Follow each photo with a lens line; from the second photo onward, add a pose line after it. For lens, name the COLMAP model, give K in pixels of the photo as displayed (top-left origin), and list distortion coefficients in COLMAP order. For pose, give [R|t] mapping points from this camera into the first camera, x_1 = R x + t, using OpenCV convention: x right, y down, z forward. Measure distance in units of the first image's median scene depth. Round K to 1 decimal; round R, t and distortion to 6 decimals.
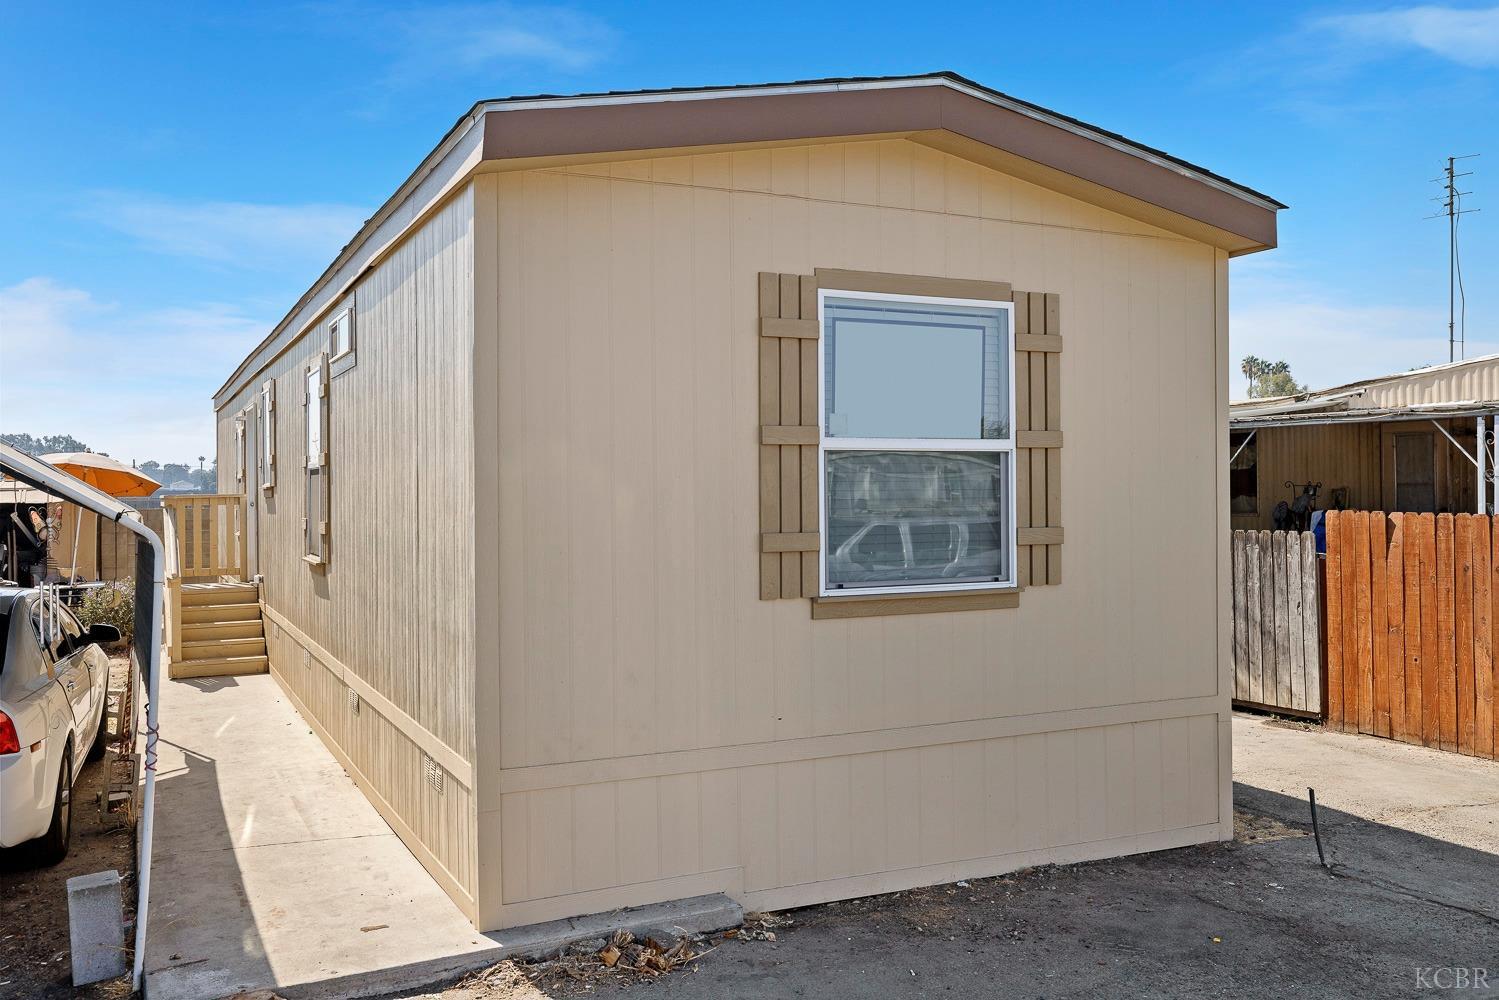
lens RADIAL K [[1261.6, 0, 749.9], [0, 1261.6, 496.3], [0, 0, 1]] dist [0.008682, 0.001854]
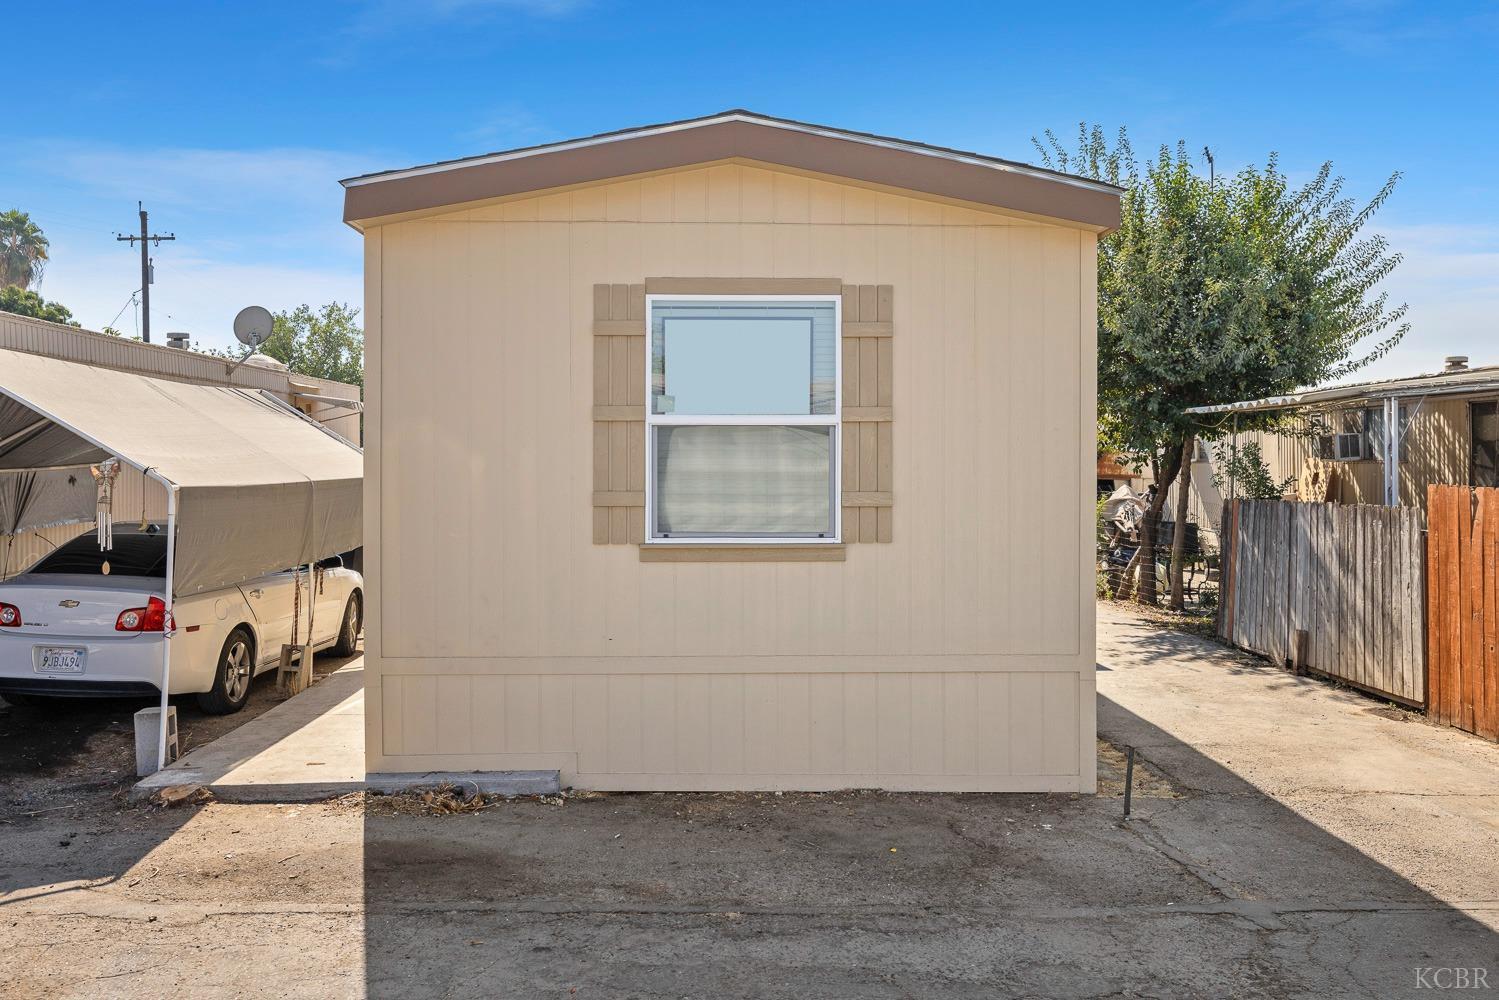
lens RADIAL K [[1261.6, 0, 701.7], [0, 1261.6, 467.7], [0, 0, 1]] dist [0.008682, 0.001854]
pose [[0.915412, 0.009790, -0.402399, 0.560713], [-0.008804, 0.999952, 0.004298, -0.000479], [0.402421, -0.000392, 0.915454, -0.102787]]
